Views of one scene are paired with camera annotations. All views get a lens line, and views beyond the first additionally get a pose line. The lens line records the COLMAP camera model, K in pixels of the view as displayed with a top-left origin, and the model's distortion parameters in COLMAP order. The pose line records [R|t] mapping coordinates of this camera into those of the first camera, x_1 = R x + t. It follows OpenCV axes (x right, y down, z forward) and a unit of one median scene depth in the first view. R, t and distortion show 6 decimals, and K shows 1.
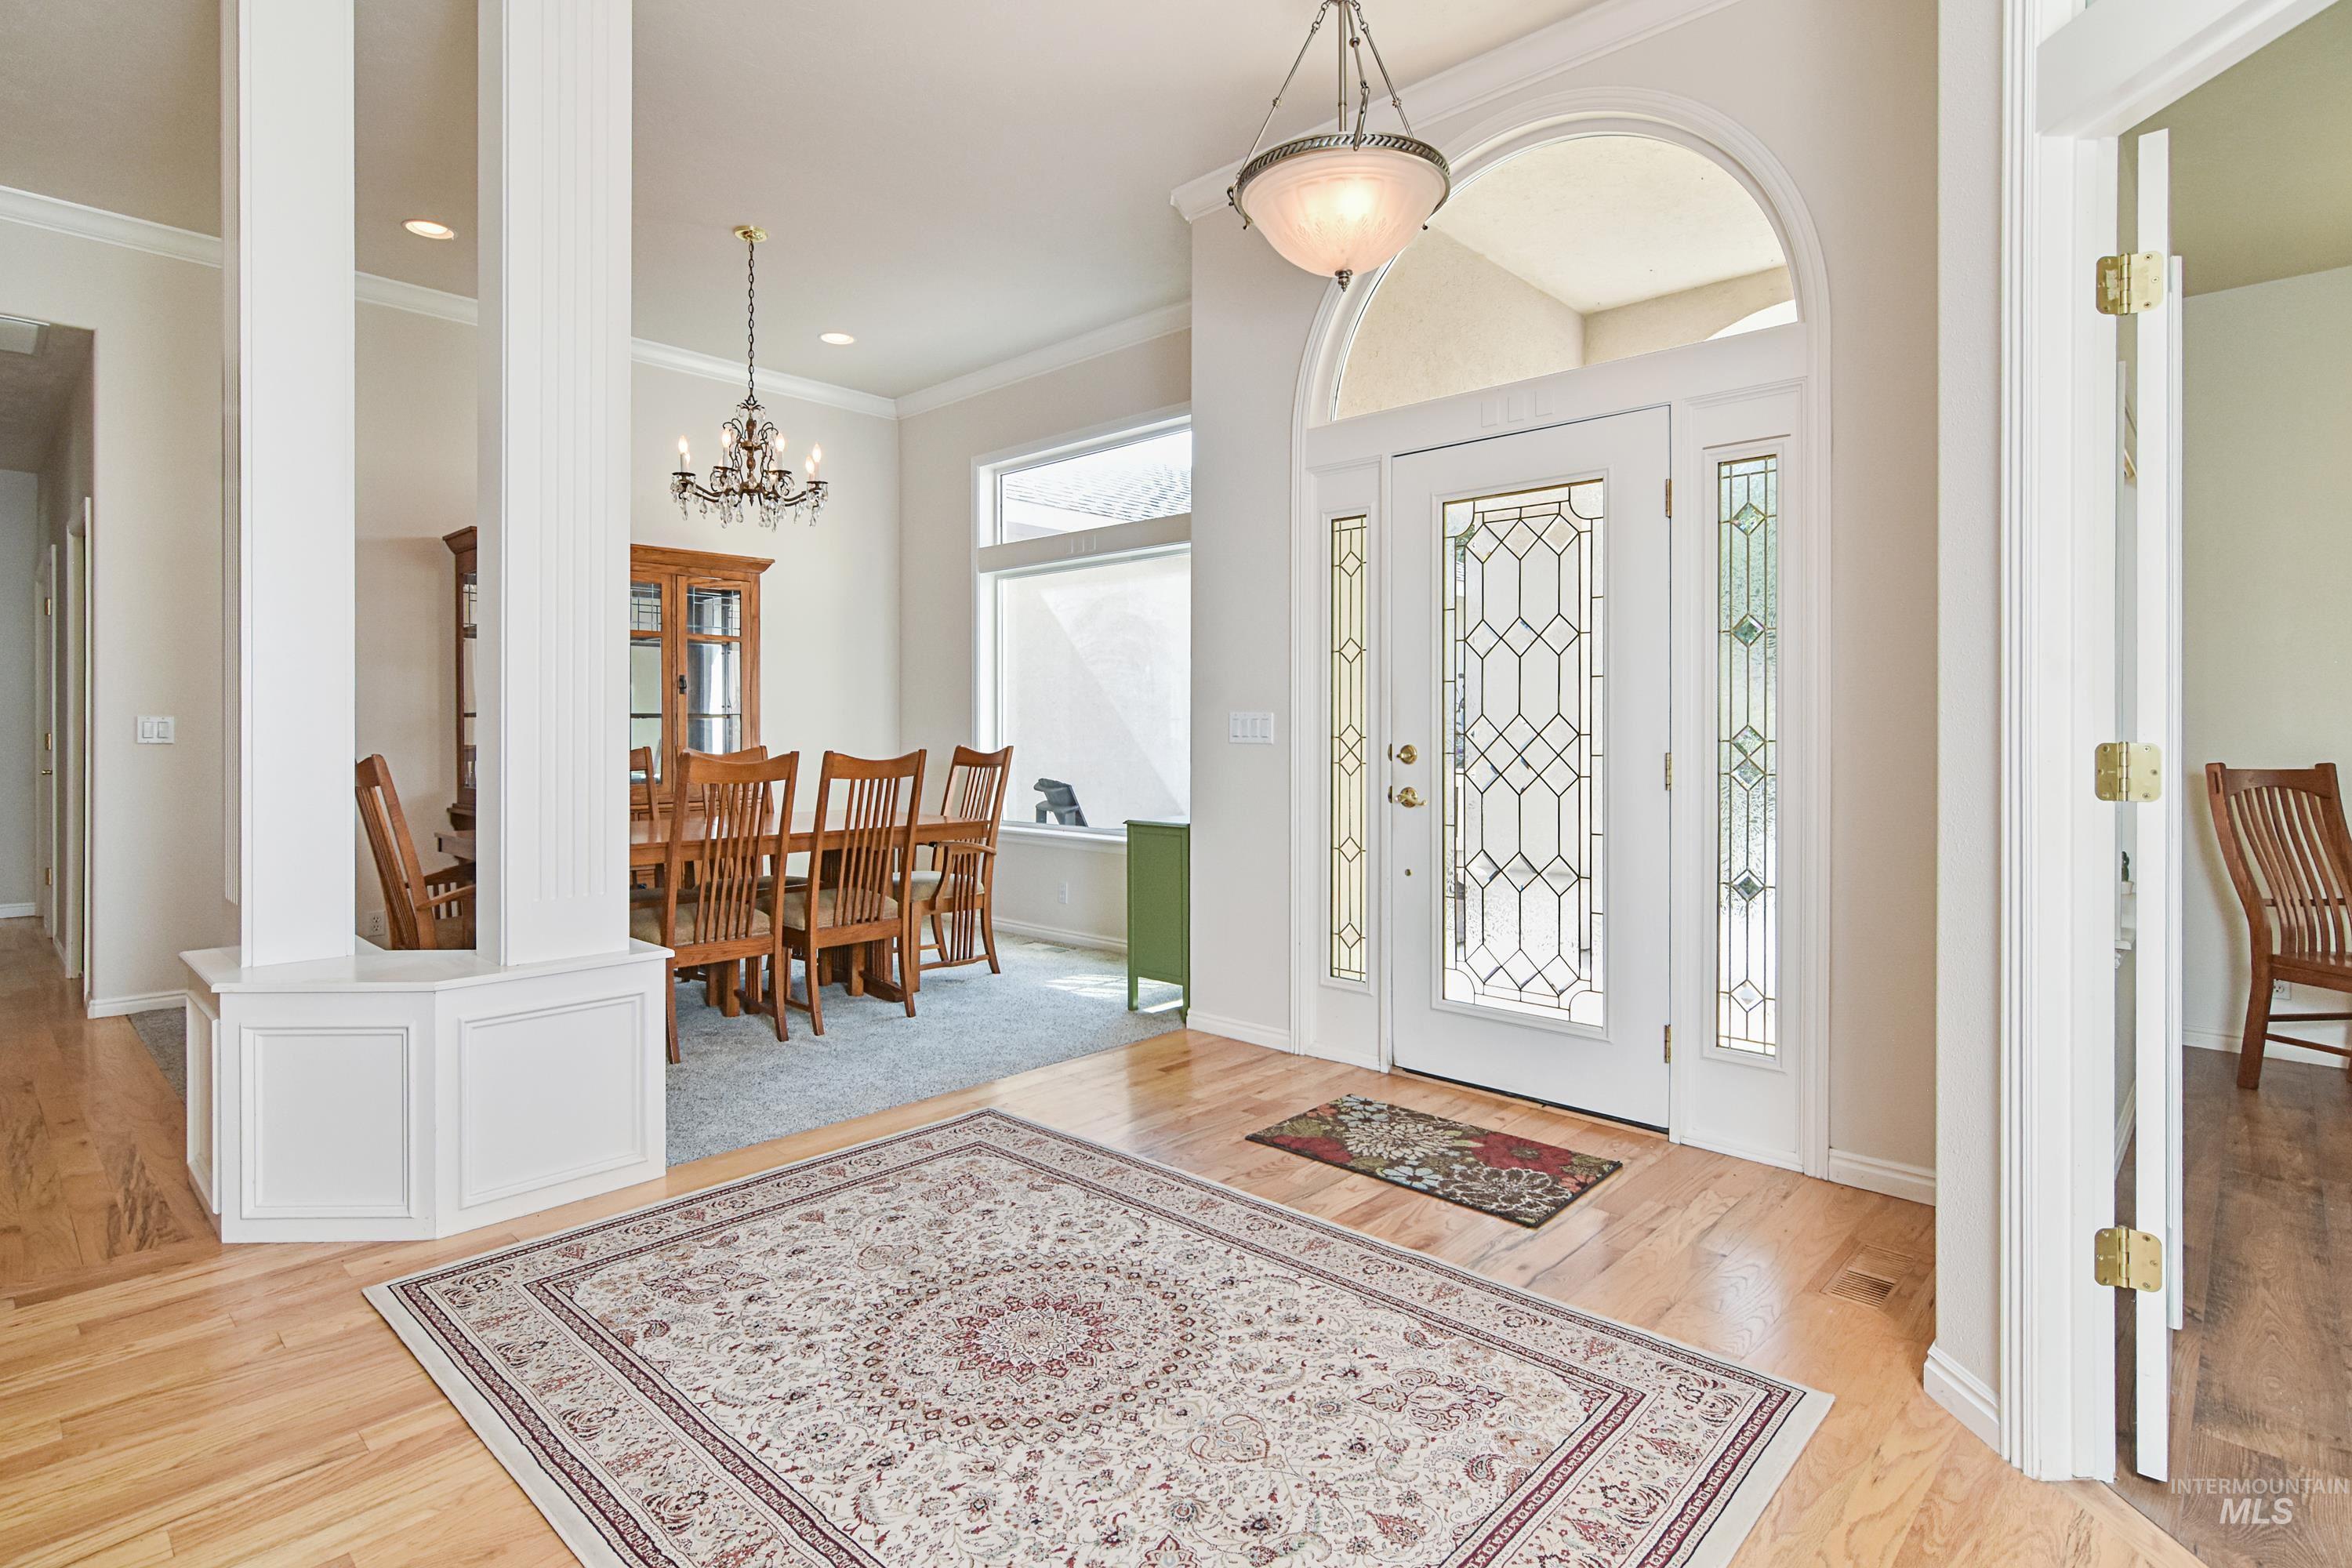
lens RADIAL K [[1156.1, 0, 1174.3], [0, 1156.1, 736.0], [0, 0, 1]] dist [-0.000190, 0.000132]
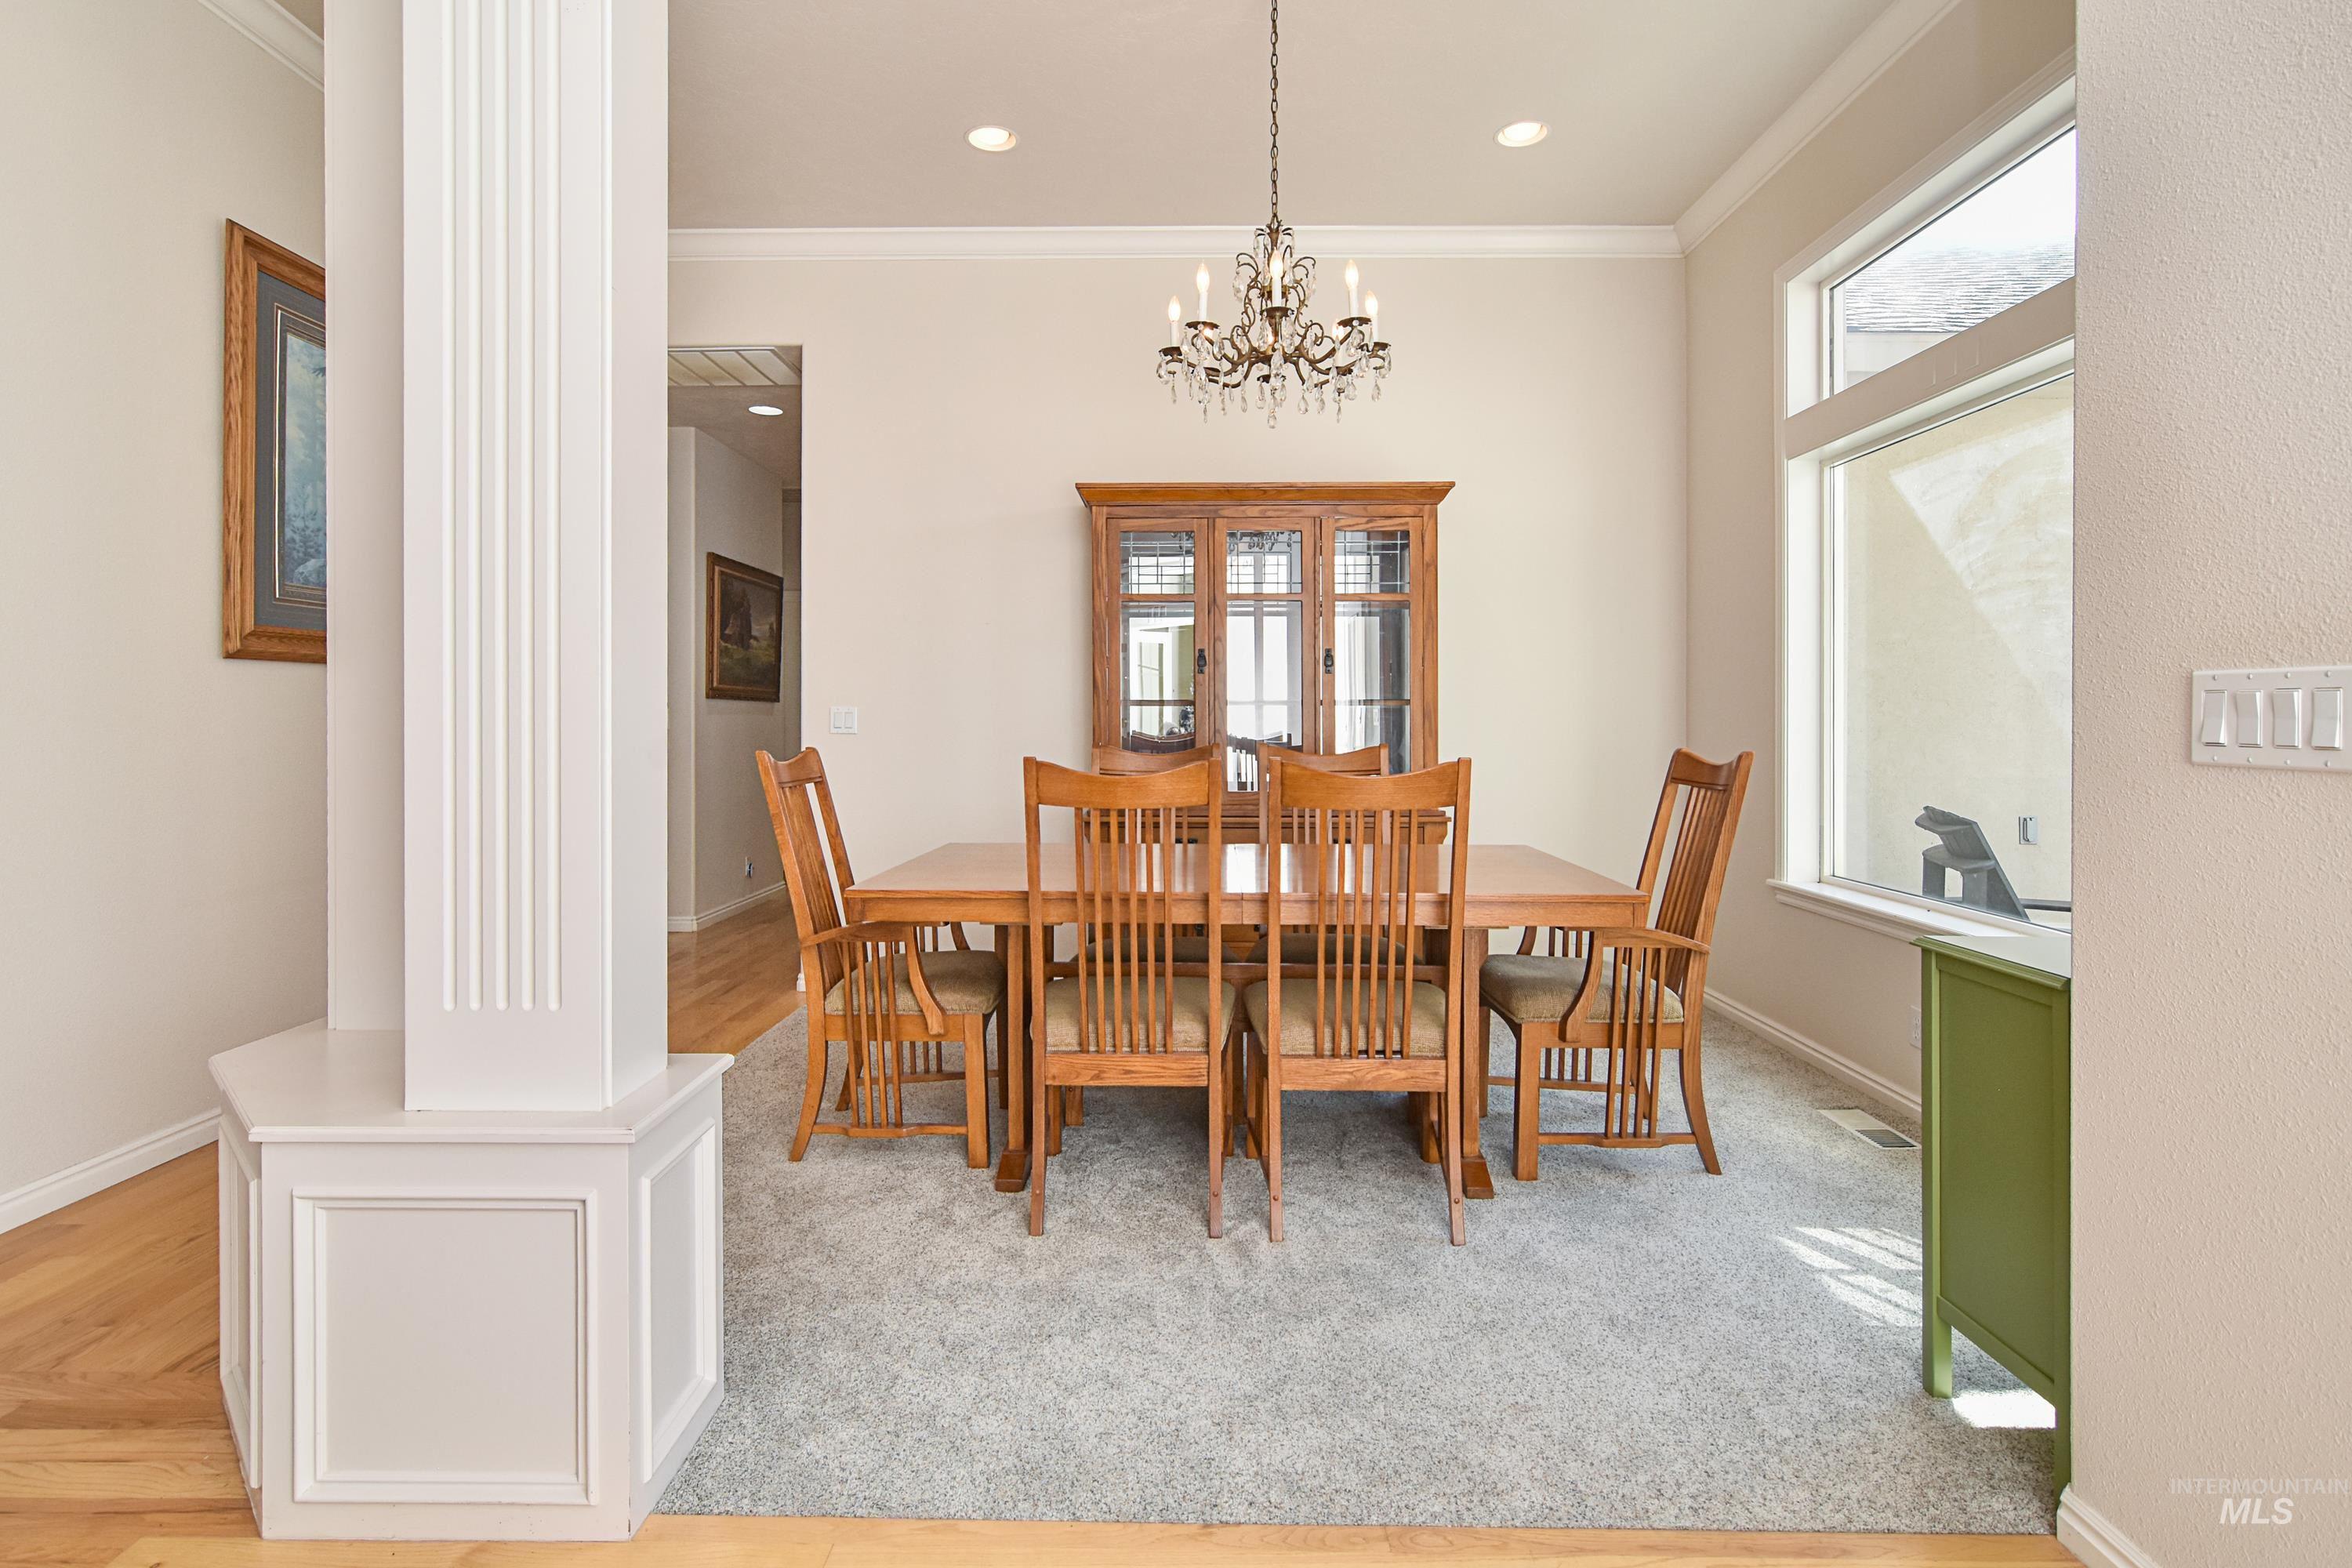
lens RADIAL K [[1178.7, 0, 1179.6], [0, 1178.7, 728.4], [0, 0, 1]] dist [0.000248, 0.000598]
pose [[0.689627, 0.007944, -0.724121, 0.126138], [-0.008202, 0.999961, 0.003159, -0.003723], [0.724118, 0.003761, 0.689666, 0.757980]]
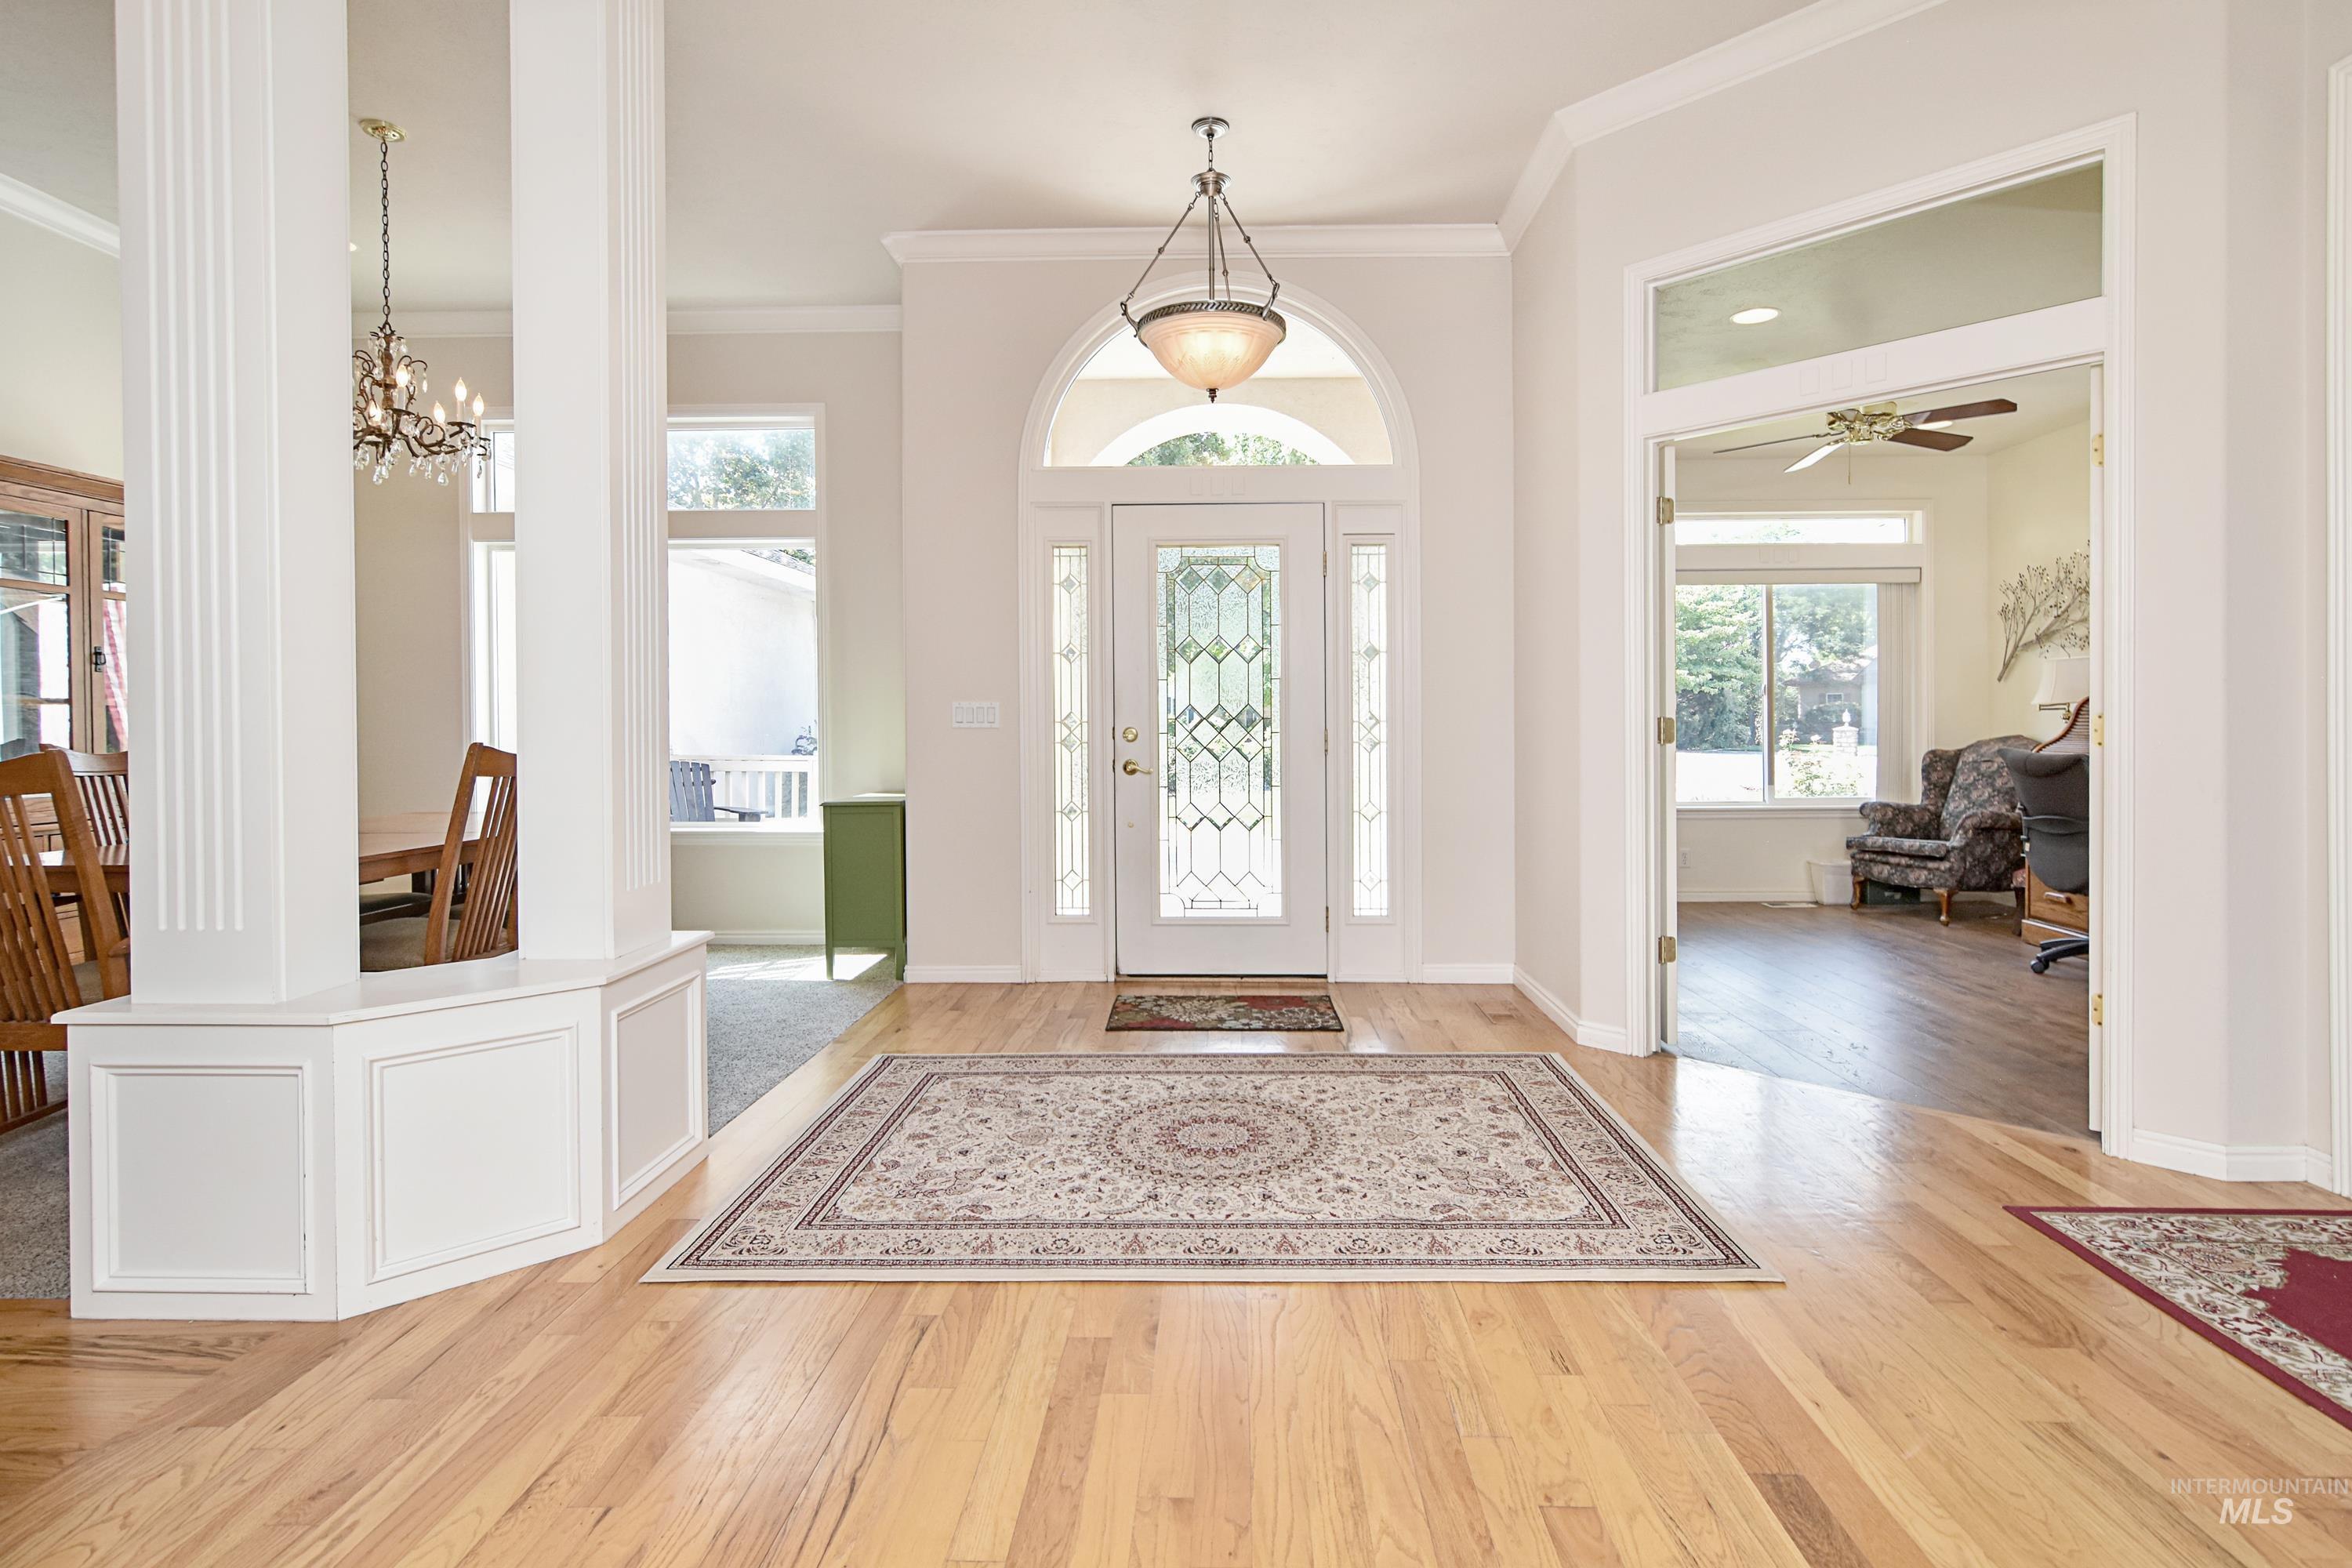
lens RADIAL K [[1178.7, 0, 1179.6], [0, 1178.7, 728.4], [0, 0, 1]] dist [0.000248, 0.000598]
pose [[0.747709, -0.007864, 0.663980, -0.772209], [0.008244, 0.999963, 0.002561, 0.007452], [-0.663976, 0.003559, 0.747746, -0.043770]]
